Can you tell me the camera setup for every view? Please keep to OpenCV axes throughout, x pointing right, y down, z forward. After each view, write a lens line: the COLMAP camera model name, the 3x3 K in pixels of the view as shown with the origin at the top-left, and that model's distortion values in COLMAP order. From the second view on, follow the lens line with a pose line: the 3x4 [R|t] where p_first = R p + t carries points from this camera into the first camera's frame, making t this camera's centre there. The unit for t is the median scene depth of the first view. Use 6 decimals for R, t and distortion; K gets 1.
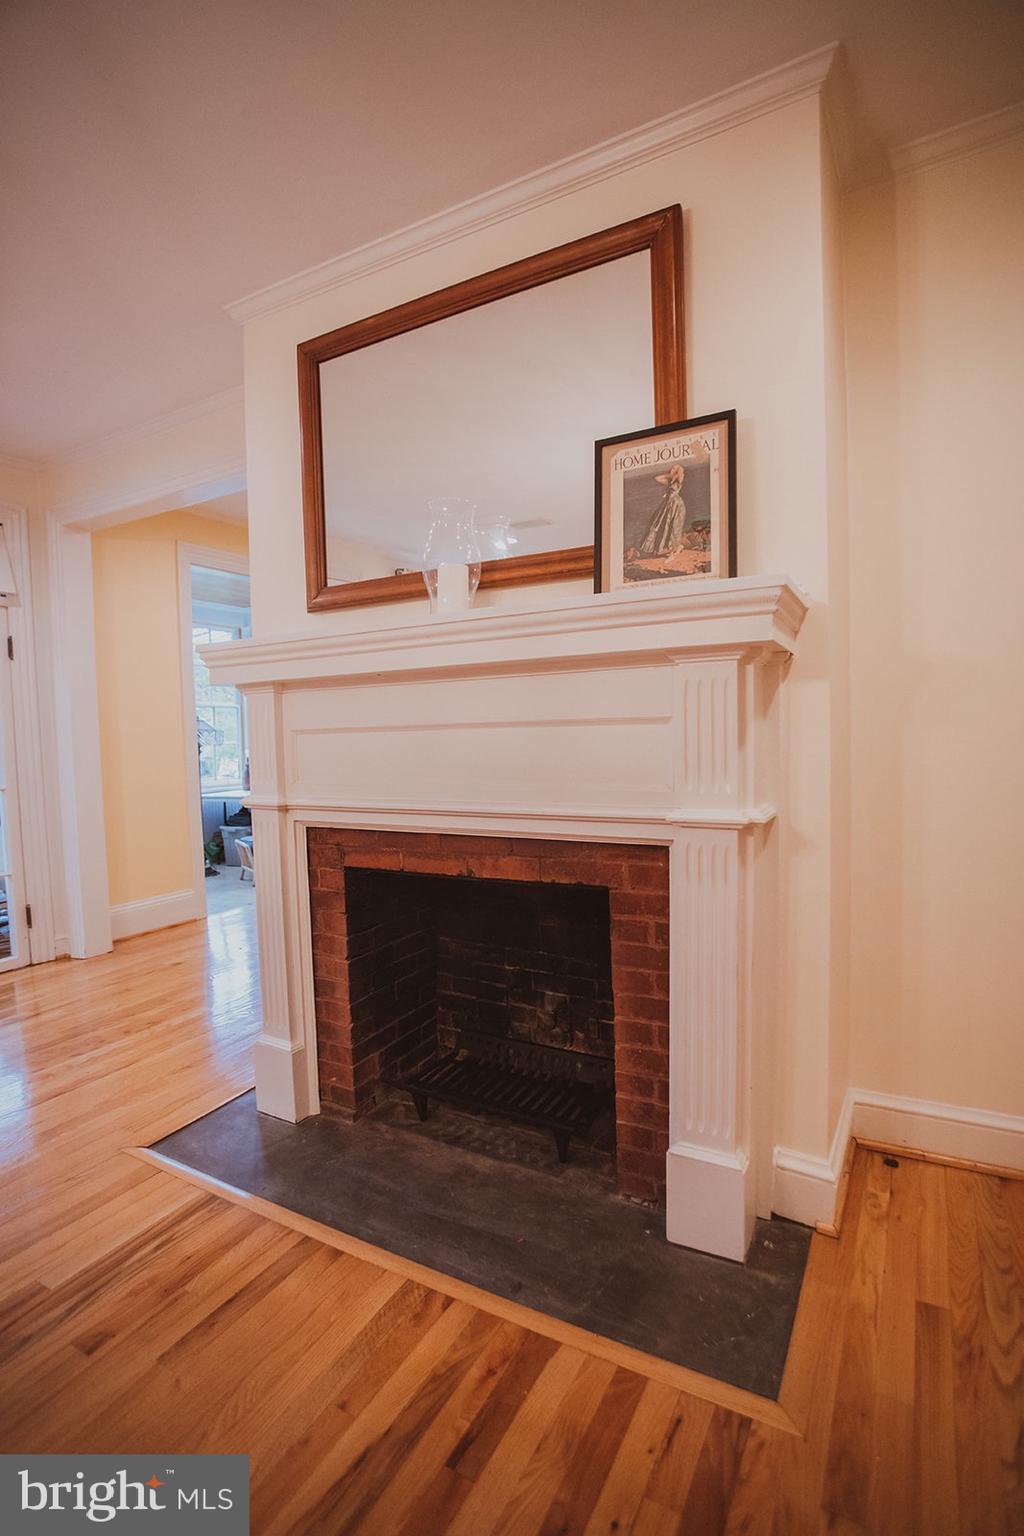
lens RADIAL K [[752.1, 0, 527.5], [0, 752.1, 783.5], [0, 0, 1]] dist [-0.056886, 0.016082]
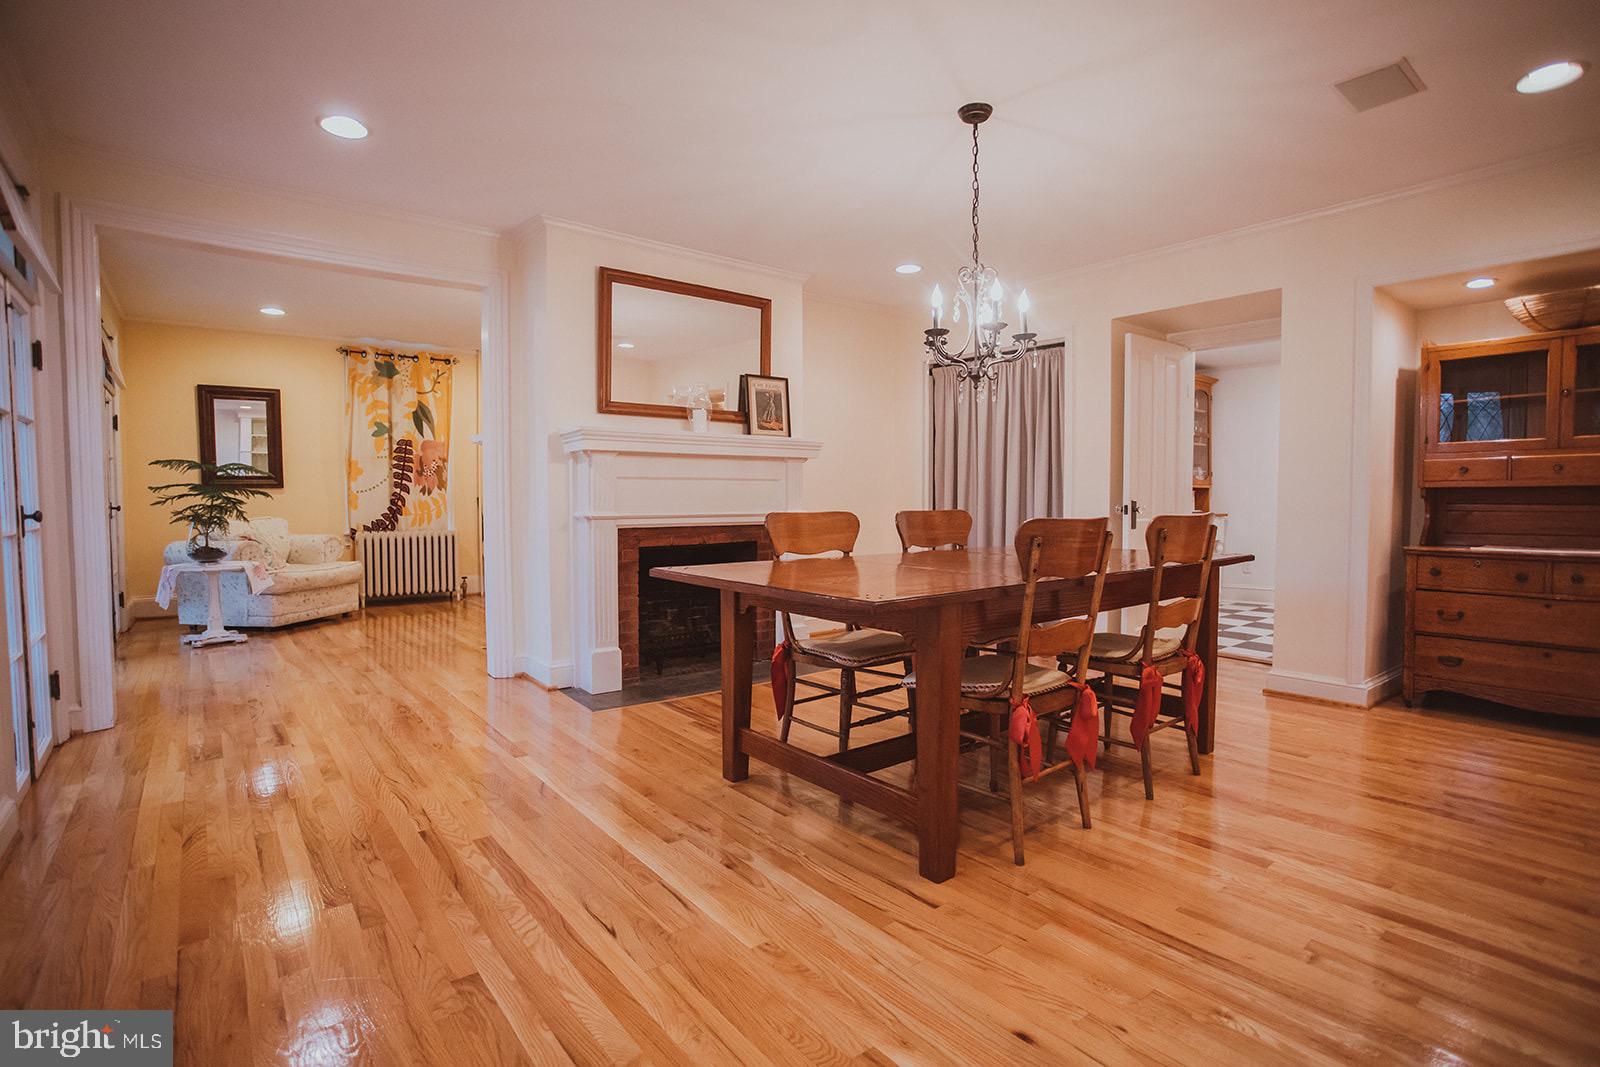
lens RADIAL K [[783.5, 0, 806.3], [0, 783.5, 537.8], [0, 0, 1]] dist [-0.056886, 0.016082]
pose [[0.377120, -0.025057, 0.925825, -1.947908], [0.051399, 0.998660, 0.006092, 0.094157], [-0.924737, 0.045289, 0.377902, -0.178673]]
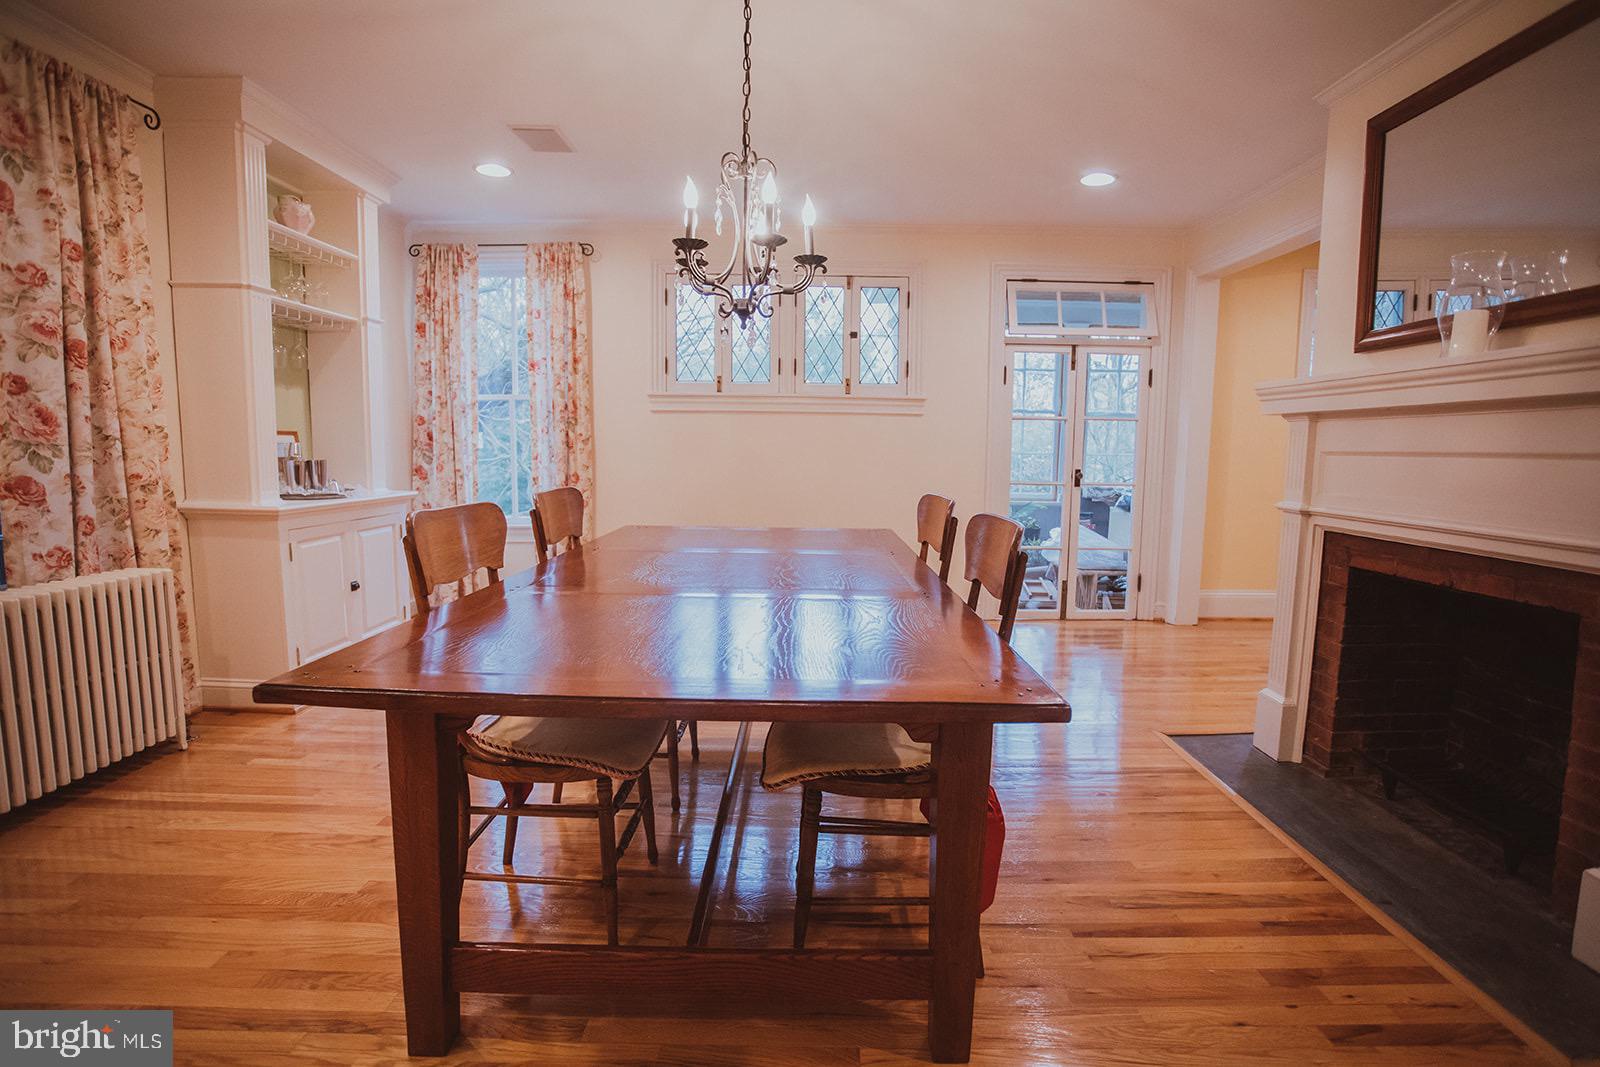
lens RADIAL K [[783.5, 0, 804.5], [0, 783.5, 539.5], [0, 0, 1]] dist [-0.056886, 0.016082]
pose [[0.486363, 0.130578, -0.863945, 0.379538], [-0.080446, 0.991262, 0.104533, 0.009789], [0.870046, 0.018660, 0.492618, -0.363552]]
